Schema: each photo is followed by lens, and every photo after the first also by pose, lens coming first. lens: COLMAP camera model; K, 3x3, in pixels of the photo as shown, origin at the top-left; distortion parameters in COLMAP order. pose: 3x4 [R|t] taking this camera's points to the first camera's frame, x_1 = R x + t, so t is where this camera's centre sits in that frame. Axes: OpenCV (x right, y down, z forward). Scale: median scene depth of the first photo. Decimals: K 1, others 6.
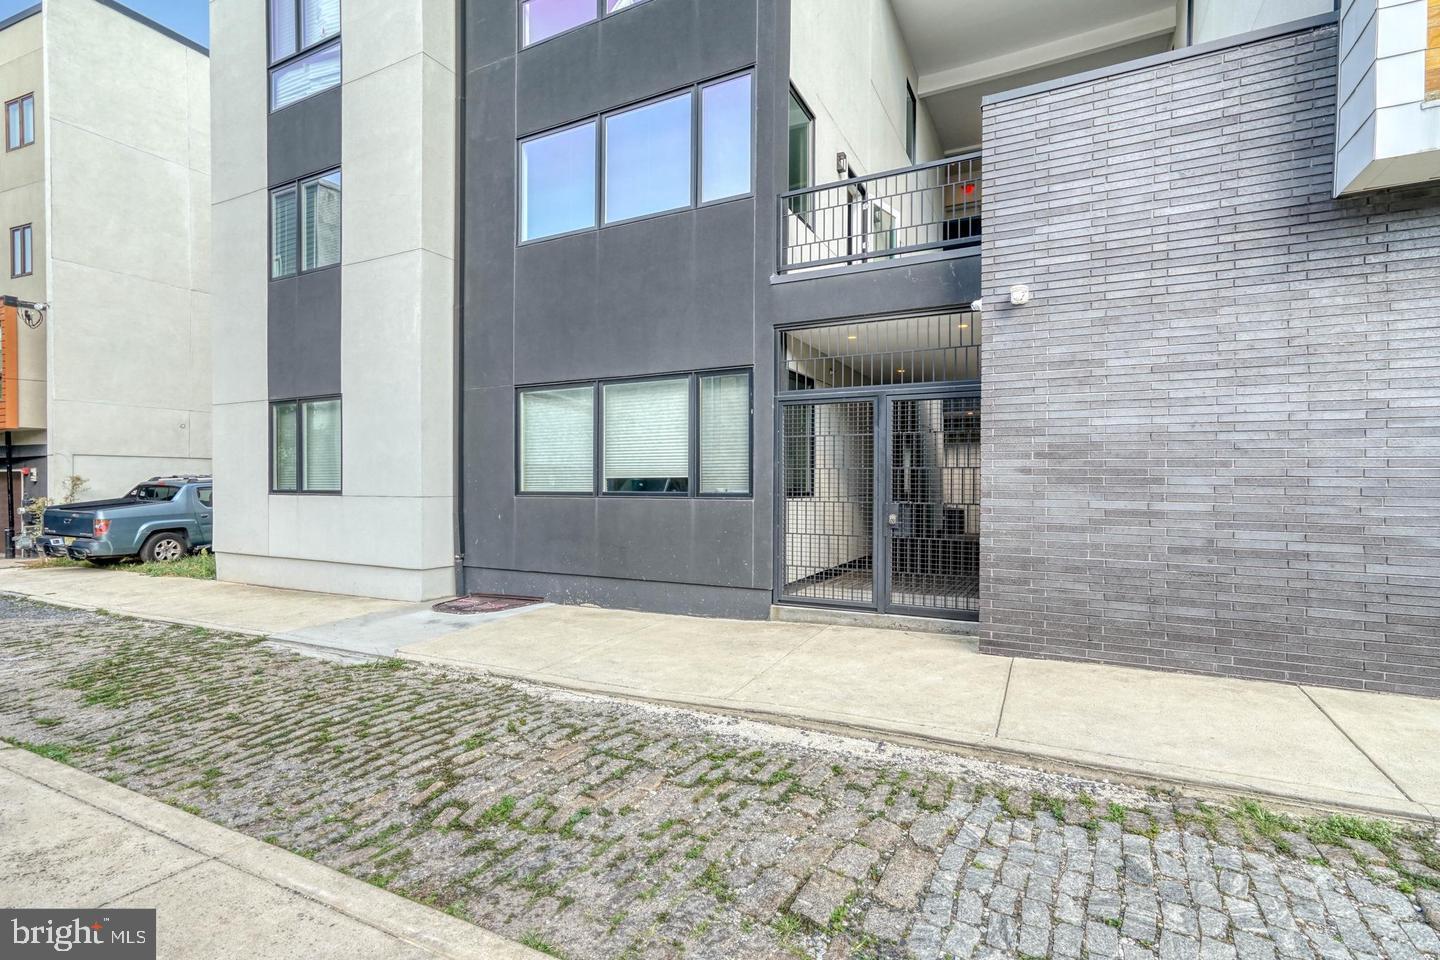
lens RADIAL K [[635.3, 0, 652.0], [0, 635.3, 490.9], [0, 0, 1]] dist [0.003595, 0.001020]
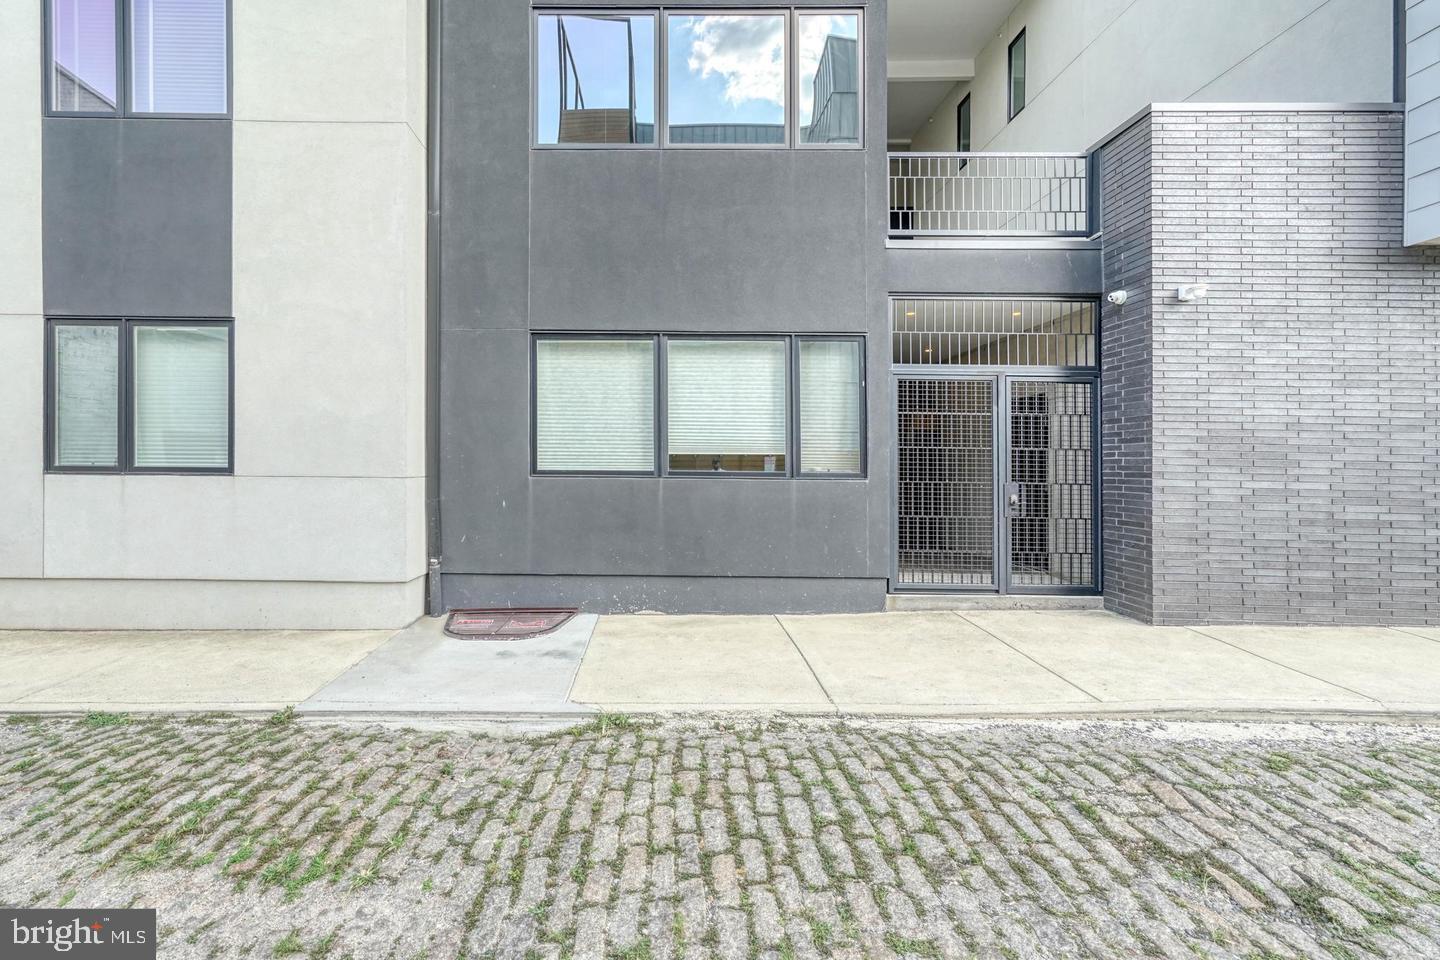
lens RADIAL K [[690.6, 0, 720.9], [0, 690.6, 465.4], [0, 0, 1]] dist [-0.002032, 0.006633]
pose [[0.899889, 0.005888, 0.436079, -0.739895], [-0.003888, 0.999977, -0.005477, -0.002400], [-0.436101, 0.003233, 0.899892, 0.321527]]
